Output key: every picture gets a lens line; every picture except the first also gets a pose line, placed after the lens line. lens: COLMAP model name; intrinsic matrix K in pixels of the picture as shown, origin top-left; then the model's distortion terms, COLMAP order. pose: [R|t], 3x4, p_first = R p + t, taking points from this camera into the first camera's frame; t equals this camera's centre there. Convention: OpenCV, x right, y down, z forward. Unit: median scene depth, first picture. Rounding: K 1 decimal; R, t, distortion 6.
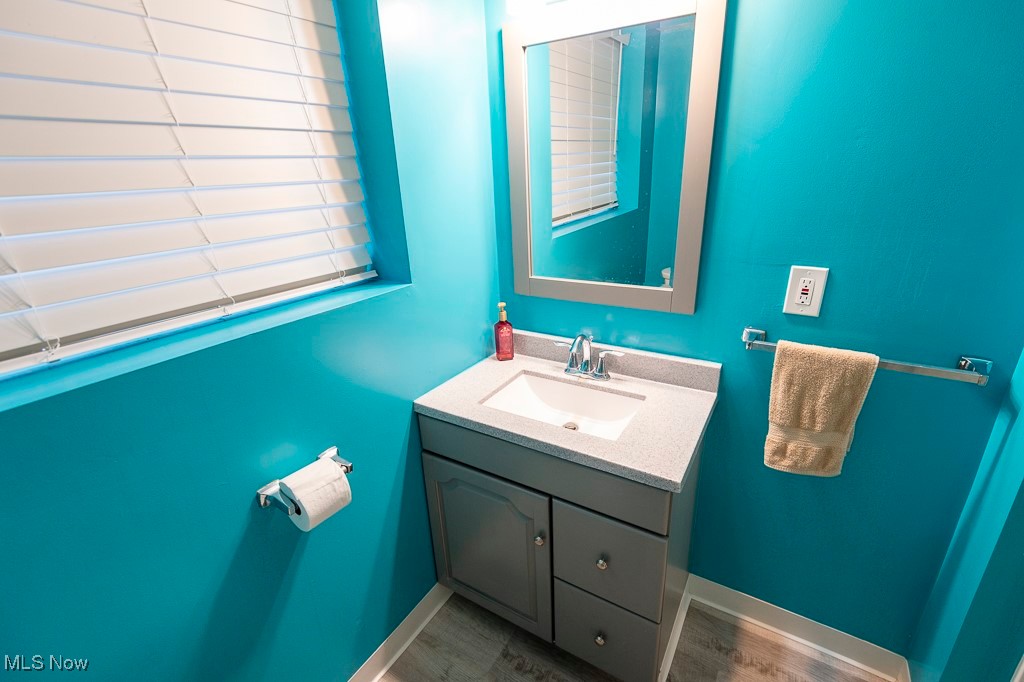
lens RADIAL K [[463.1, 0, 512.6], [0, 463.1, 341.7], [0, 0, 1]] dist [0.002550, -0.000101]
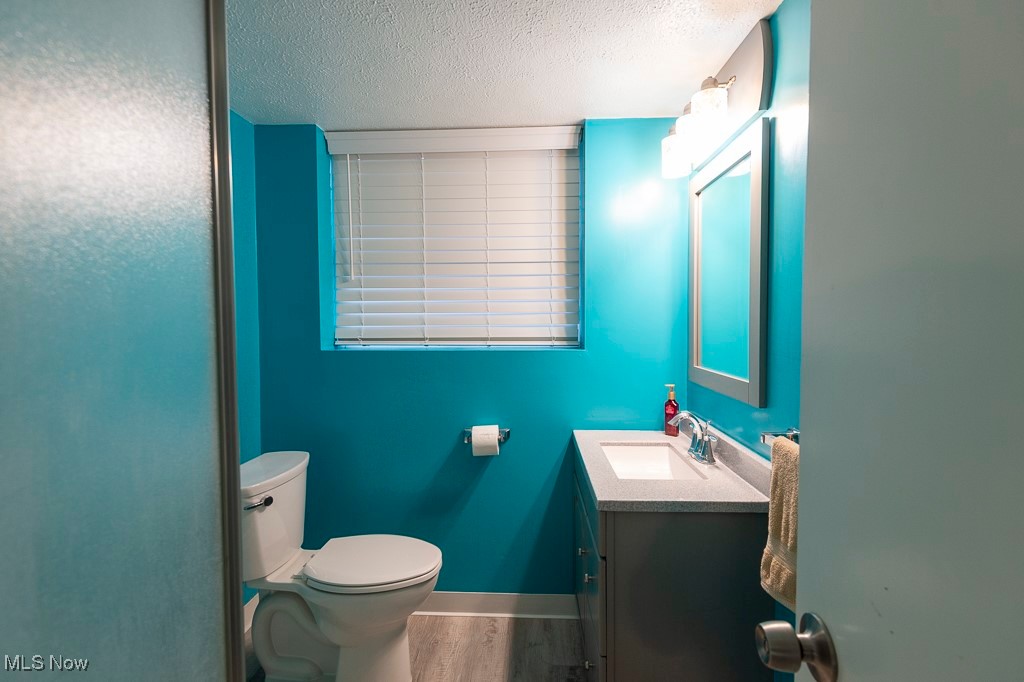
lens RADIAL K [[463.1, 0, 508.2], [0, 463.1, 338.9], [0, 0, 1]] dist [0.002550, -0.000101]
pose [[0.479359, 0.072050, -0.874657, 1.007779], [-0.319848, 0.942422, -0.097661, 0.071085], [0.817259, 0.326572, 0.474803, 0.055286]]
